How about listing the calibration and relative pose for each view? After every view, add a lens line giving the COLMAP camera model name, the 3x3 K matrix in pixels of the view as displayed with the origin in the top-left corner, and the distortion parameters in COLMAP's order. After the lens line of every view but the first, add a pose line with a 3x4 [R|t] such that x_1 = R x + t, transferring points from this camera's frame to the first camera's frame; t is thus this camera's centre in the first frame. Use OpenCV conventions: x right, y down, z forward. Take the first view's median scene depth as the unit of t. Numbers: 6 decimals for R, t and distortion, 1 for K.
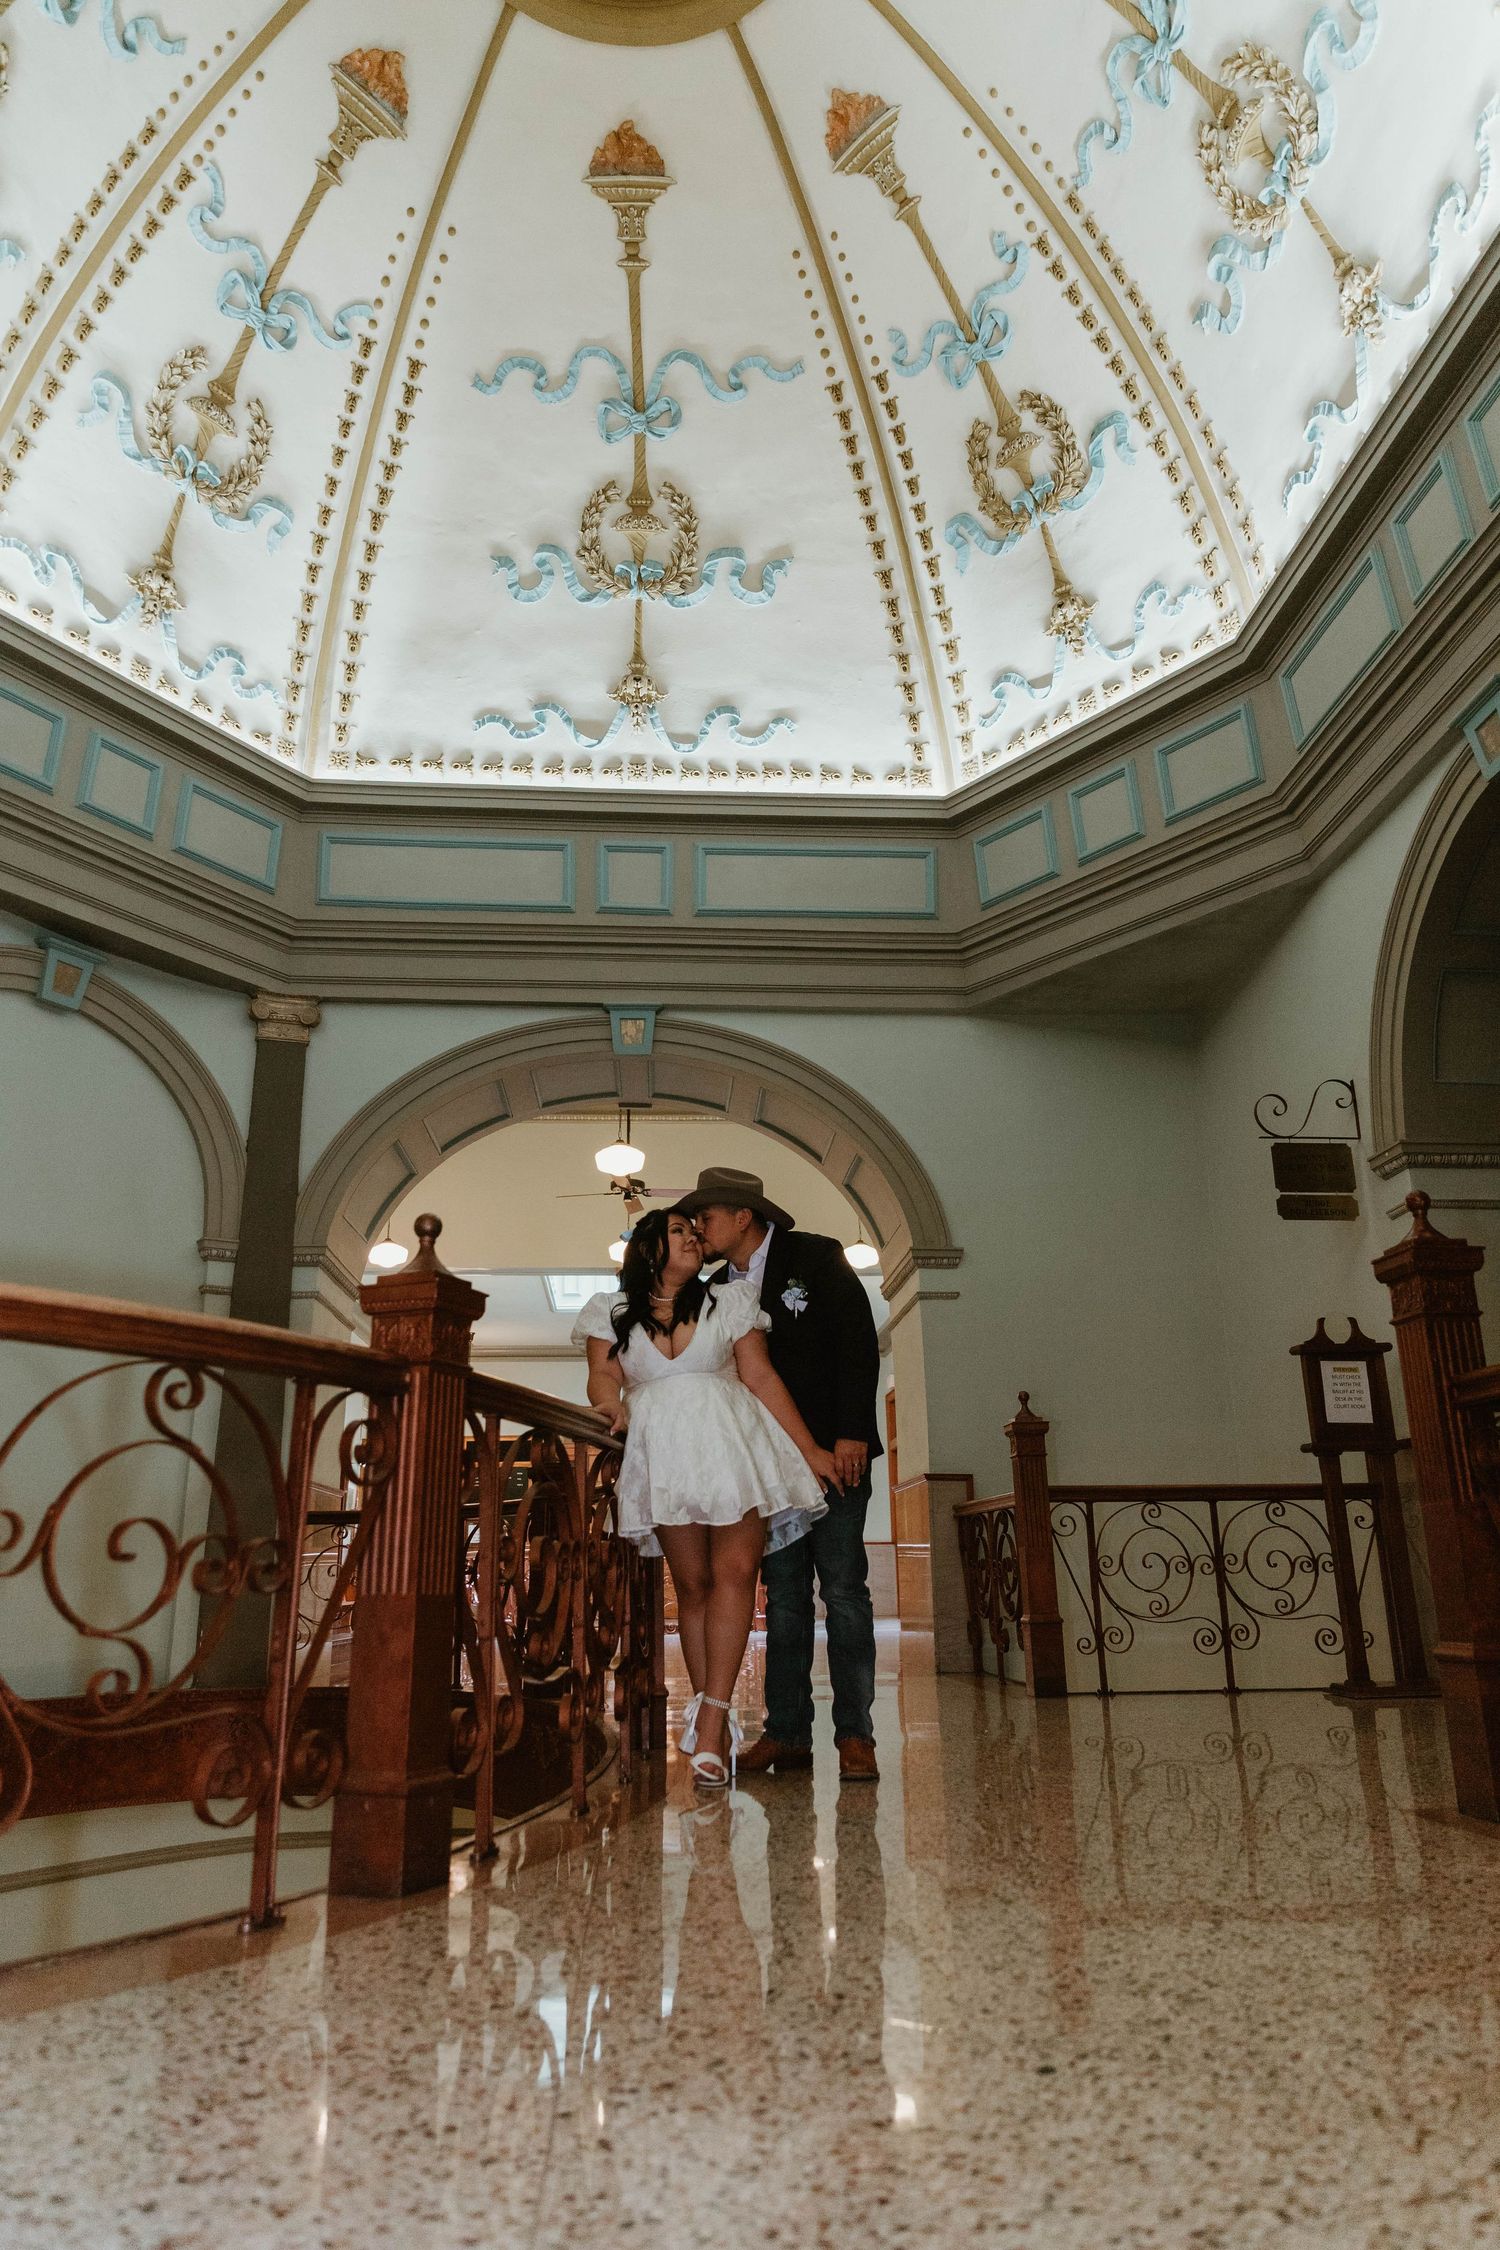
lens RADIAL K [[1351.2, 0, 737.0], [0, 1351.2, 1117.0], [0, 0, 1]] dist [0.009949, -0.000695]
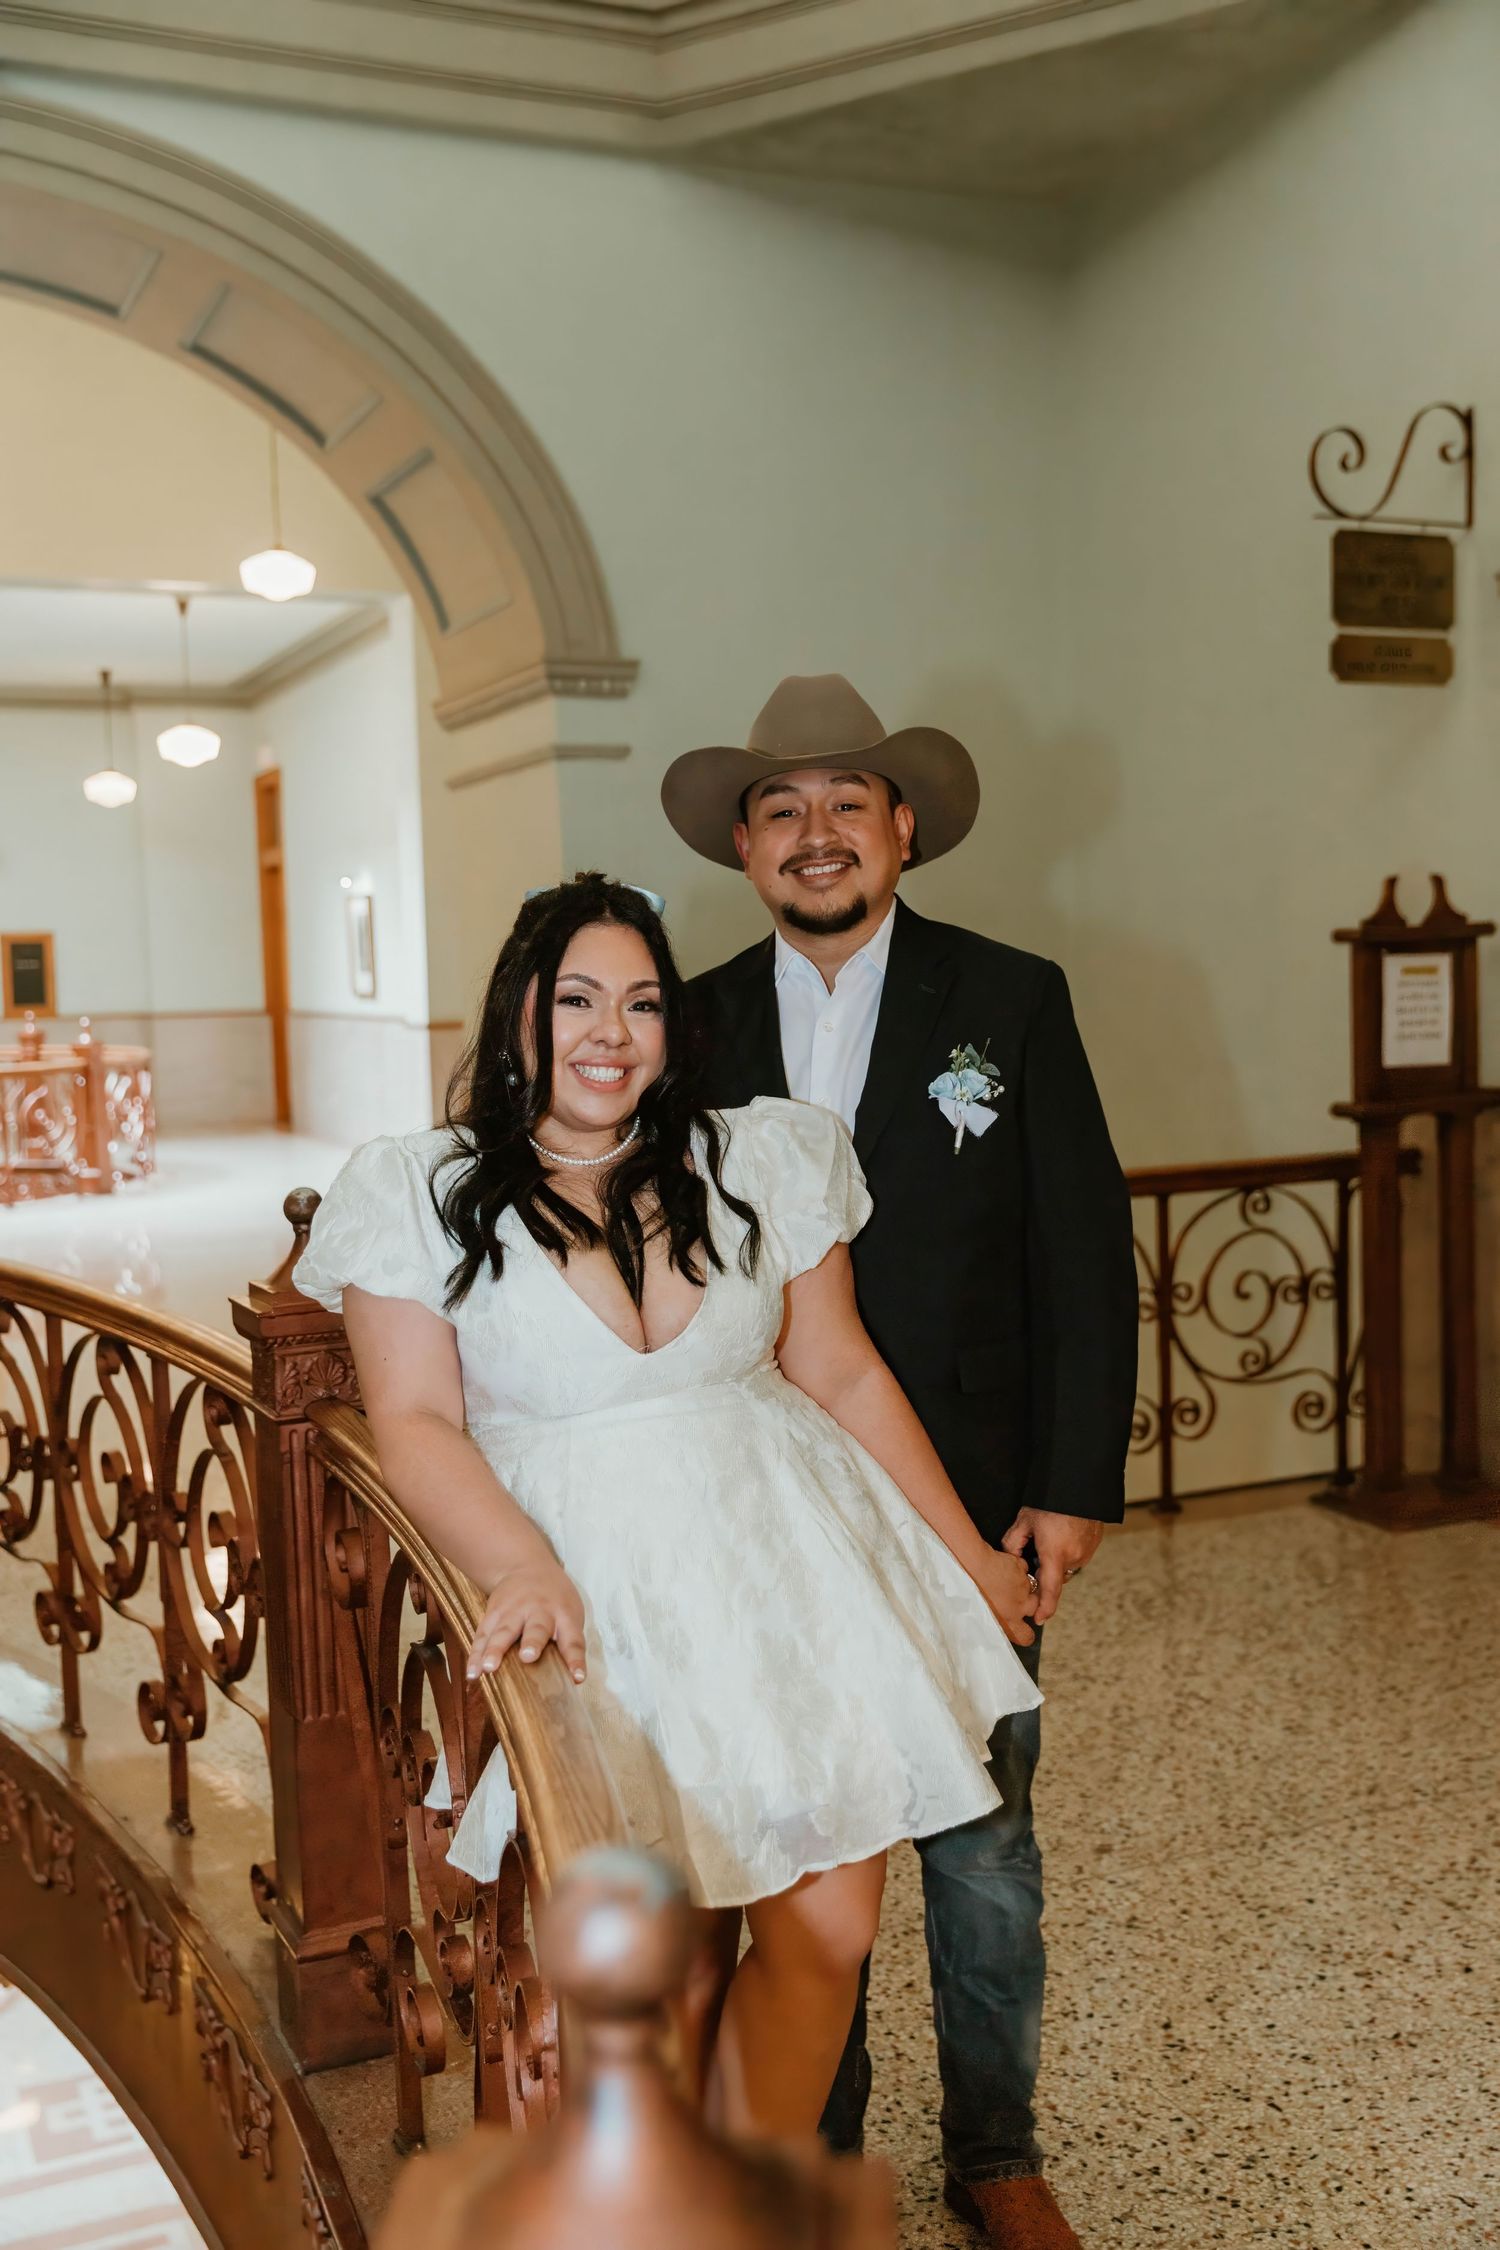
lens RADIAL K [[2122.9, 0, 754.6], [0, 2122.9, 1120.2], [0, 0, 1]] dist [-0.002084, -0.002192]
pose [[0.938551, -0.036600, 0.343195, -0.091350], [-0.090367, 0.933614, 0.346698, -0.028412], [-0.333101, -0.356407, 0.872936, 0.263244]]
